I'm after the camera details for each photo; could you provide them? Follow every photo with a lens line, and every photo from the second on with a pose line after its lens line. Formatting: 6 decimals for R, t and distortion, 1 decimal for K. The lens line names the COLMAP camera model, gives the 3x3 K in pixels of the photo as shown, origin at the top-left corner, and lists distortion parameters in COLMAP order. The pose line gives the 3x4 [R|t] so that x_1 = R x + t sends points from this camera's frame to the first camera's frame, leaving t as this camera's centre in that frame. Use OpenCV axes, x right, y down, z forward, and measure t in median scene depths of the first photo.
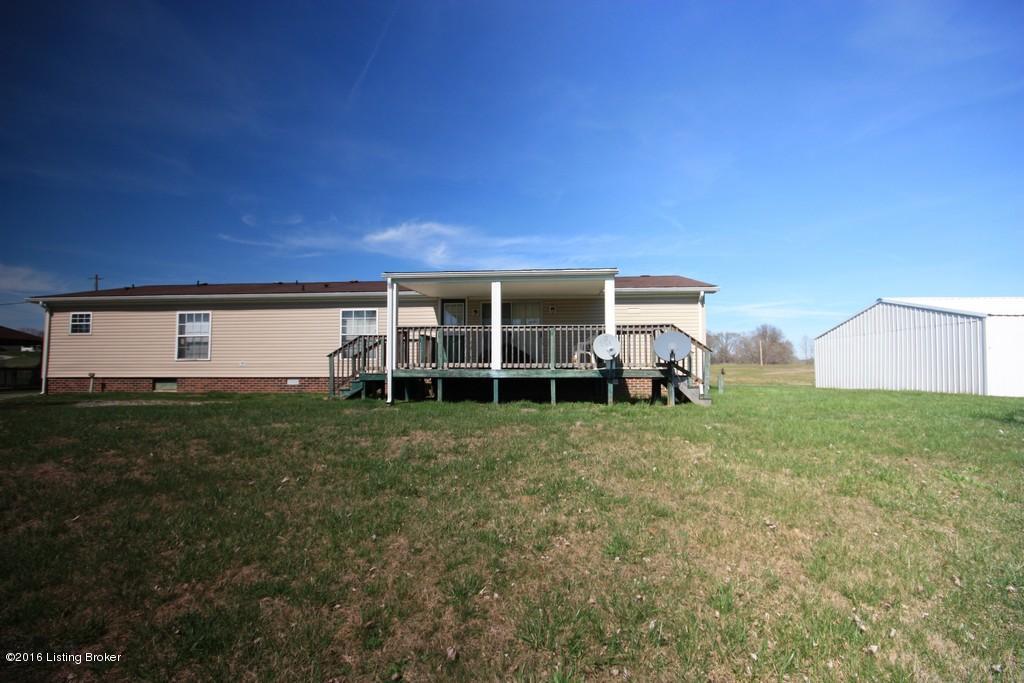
lens RADIAL K [[476.4, 0, 509.3], [0, 476.4, 349.2], [0, 0, 1]] dist [-0.000995, -0.000553]
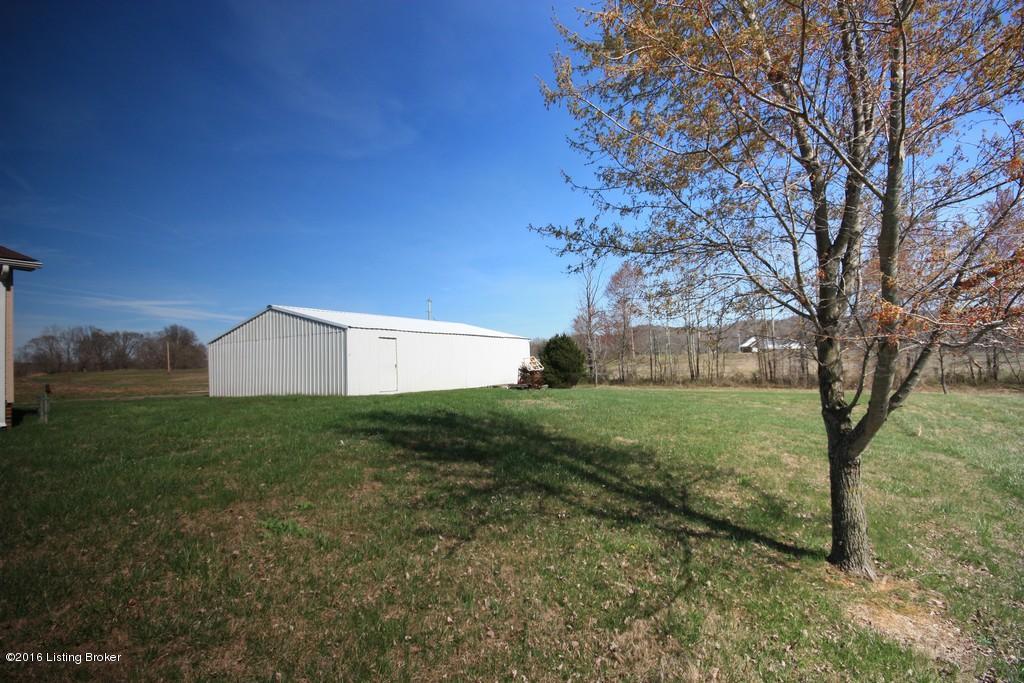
lens RADIAL K [[476.4, 0, 509.3], [0, 476.4, 349.2], [0, 0, 1]] dist [-0.000995, -0.000553]
pose [[0.461722, 0.014102, 0.886913, 0.101403], [-0.008668, 0.999898, -0.011386, -0.005215], [-0.886982, -0.002430, 0.461797, 0.072631]]
